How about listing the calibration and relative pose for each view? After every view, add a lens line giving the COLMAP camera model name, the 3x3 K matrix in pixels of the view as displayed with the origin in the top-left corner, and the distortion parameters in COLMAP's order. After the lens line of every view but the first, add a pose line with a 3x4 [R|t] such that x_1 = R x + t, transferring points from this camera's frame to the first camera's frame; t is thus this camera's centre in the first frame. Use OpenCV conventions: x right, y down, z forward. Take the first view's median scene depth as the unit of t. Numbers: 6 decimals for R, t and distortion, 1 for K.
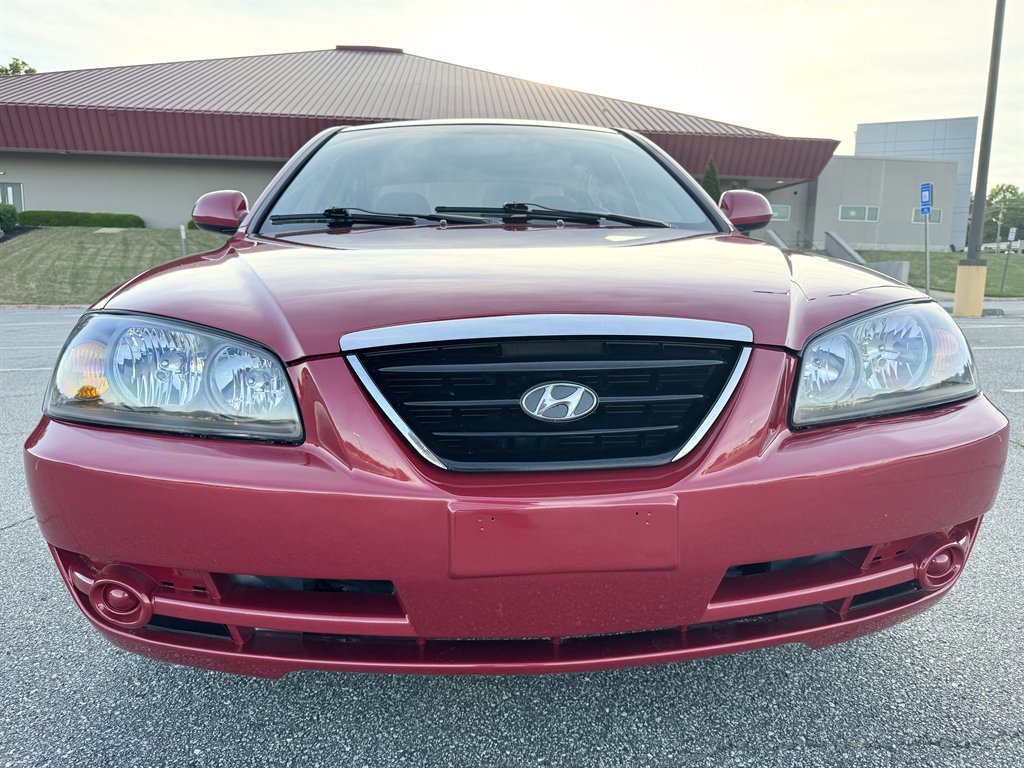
lens RADIAL K [[697.6, 0, 512.0], [0, 697.6, 384.0], [0, 0, 1]] dist [-0.002959, -0.002989]
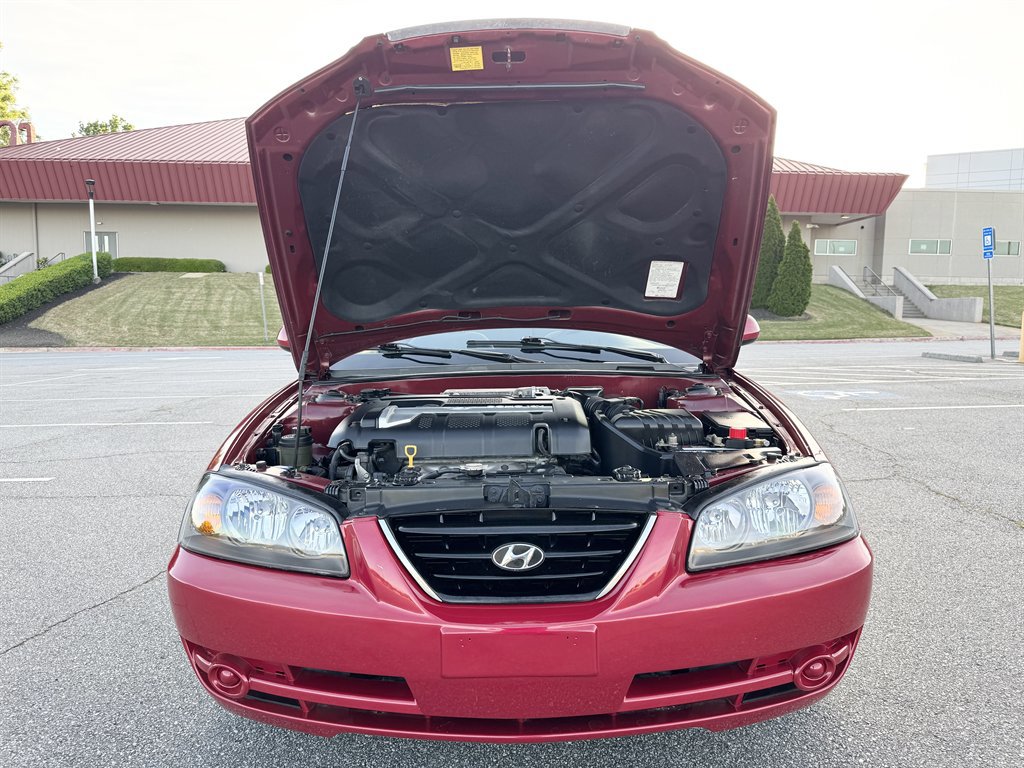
lens RADIAL K [[697.6, 0, 512.0], [0, 697.6, 384.0], [0, 0, 1]] dist [-0.002959, -0.002989]
pose [[0.995794, -0.003132, -0.091566, 0.129062], [-0.001262, 0.998852, -0.047887, -0.181551], [0.091611, 0.047801, 0.994647, -0.330139]]
